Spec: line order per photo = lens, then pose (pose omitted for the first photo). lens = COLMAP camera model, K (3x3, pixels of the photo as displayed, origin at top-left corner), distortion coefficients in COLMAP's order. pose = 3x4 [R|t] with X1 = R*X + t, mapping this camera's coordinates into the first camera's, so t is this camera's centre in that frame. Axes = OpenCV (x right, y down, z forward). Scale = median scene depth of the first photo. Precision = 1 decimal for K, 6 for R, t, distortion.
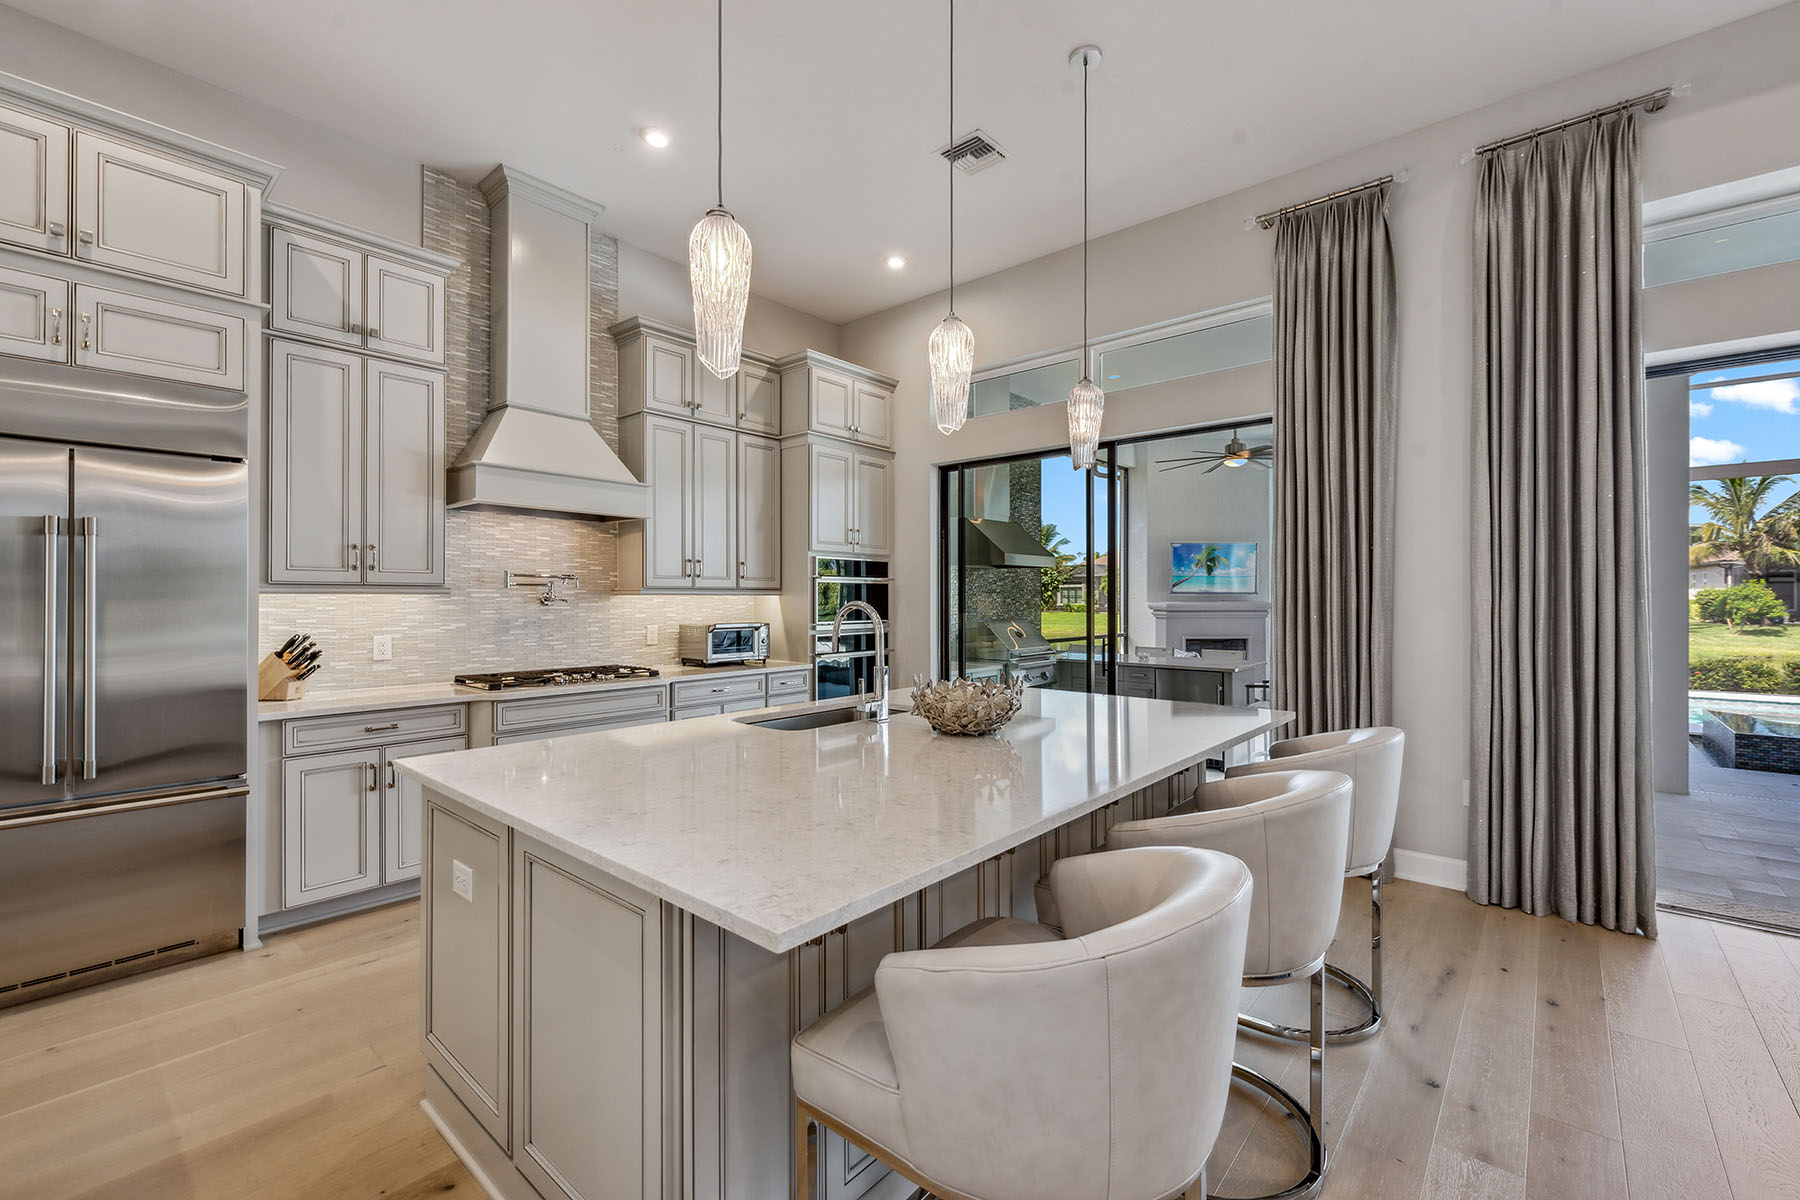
lens RADIAL K [[758.0, 0, 909.5], [0, 758.0, 597.4], [0, 0, 1]] dist [0.004150, -0.000933]
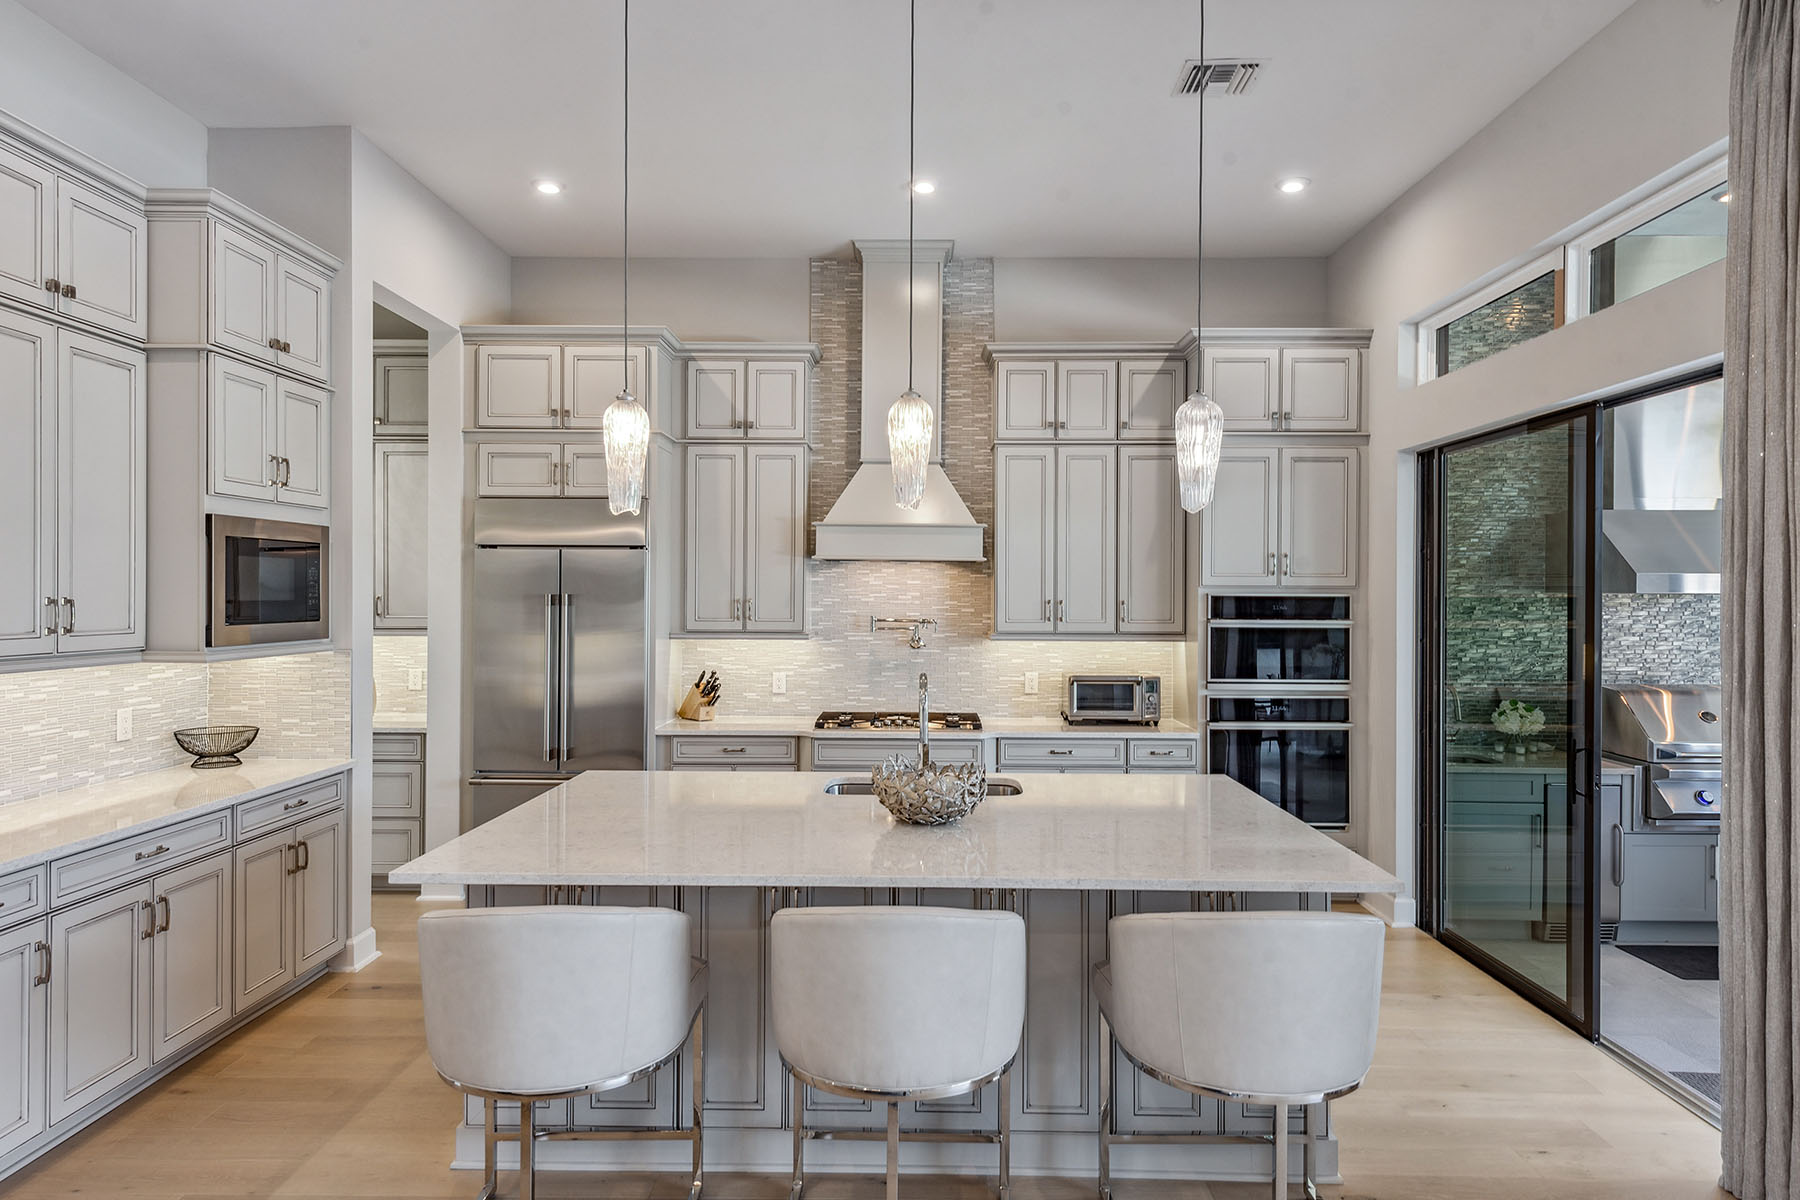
lens RADIAL K [[1105.7, 0, 900.0], [0, 1105.7, 600.0], [0, 0, 1]] dist [0.044790, -0.026750]
pose [[0.635692, 0.005350, -0.771924, 0.616253], [-0.002949, 0.999986, 0.004502, -0.057955], [0.771937, -0.000585, 0.635698, 0.044356]]
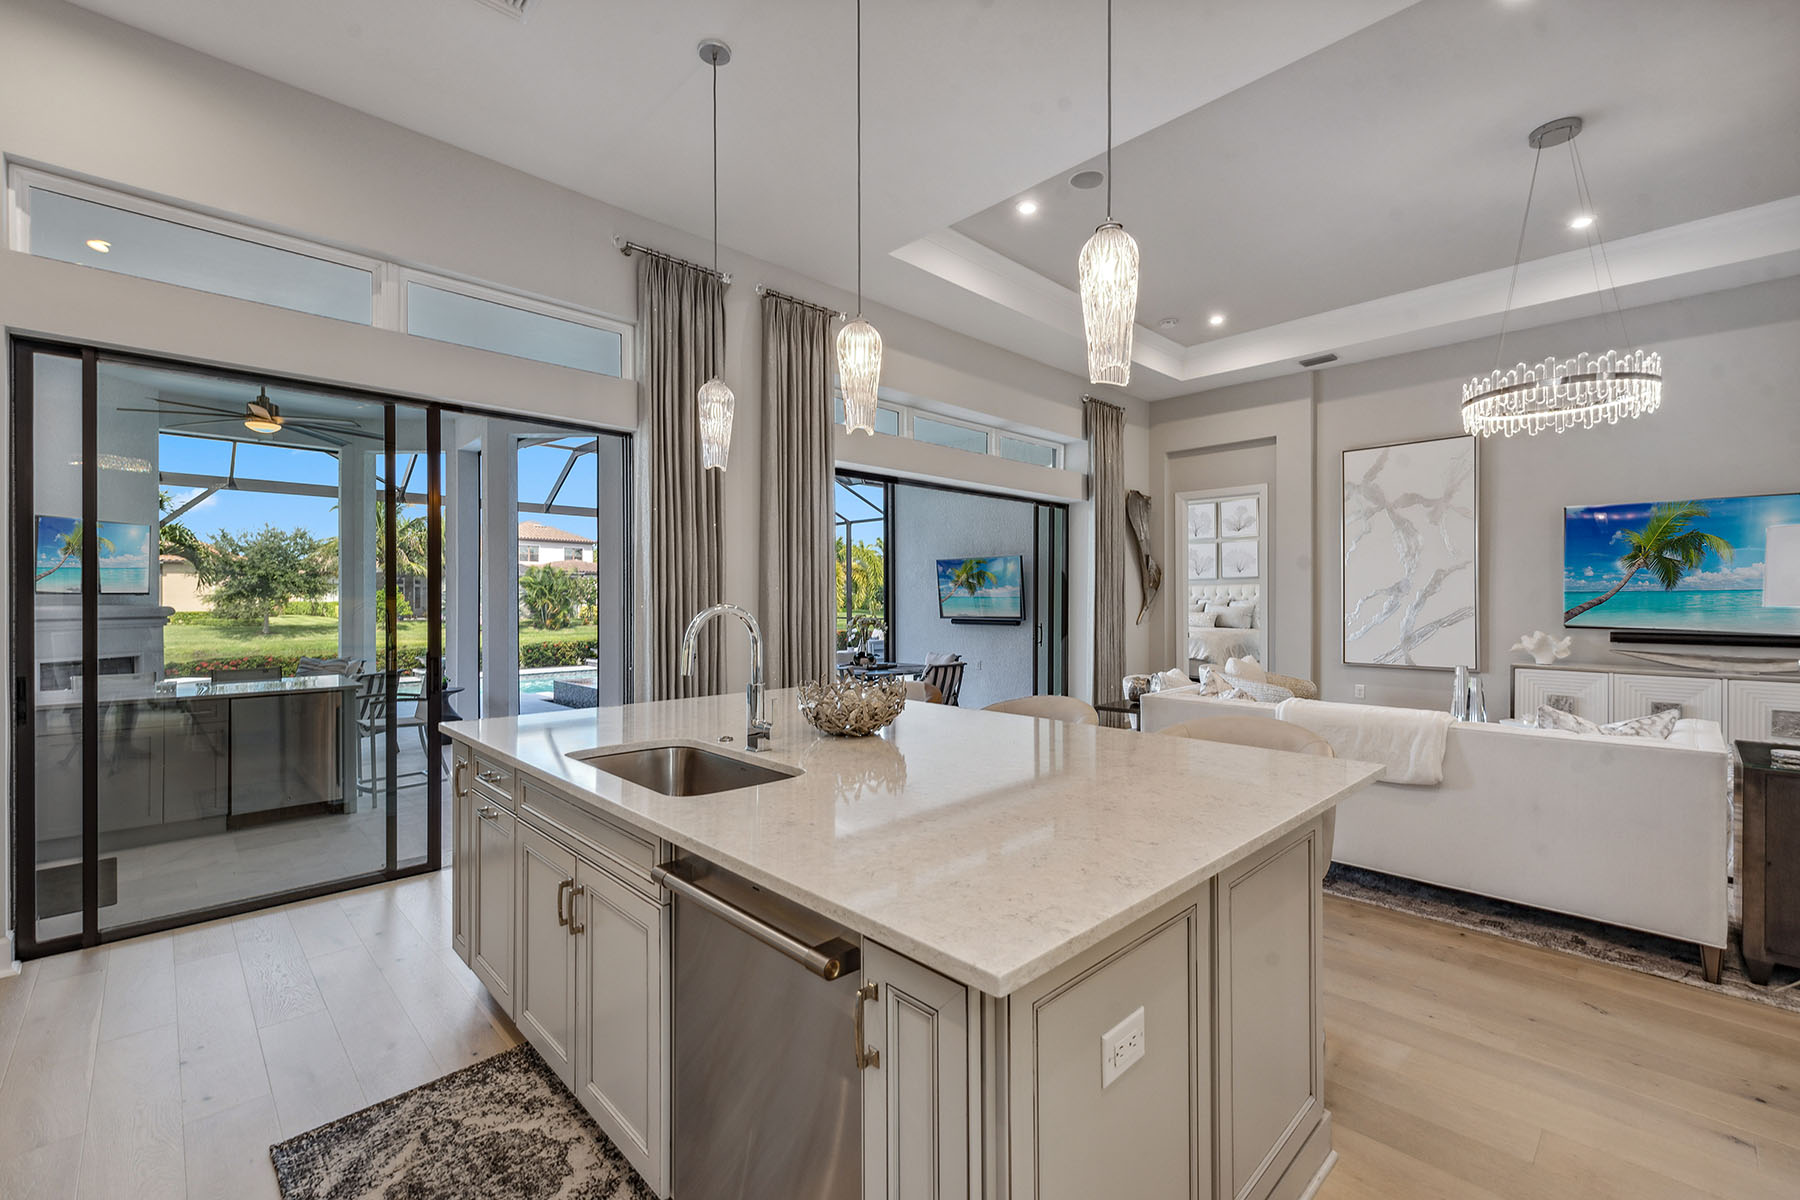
lens RADIAL K [[758.0, 0, 909.5], [0, 758.0, 597.4], [0, 0, 1]] dist [0.004150, -0.000933]
pose [[0.087445, 0.002949, 0.996165, -0.482515], [0.000091, 0.999996, -0.002969, 0.001085], [-0.996169, 0.000350, 0.087445, 0.434940]]
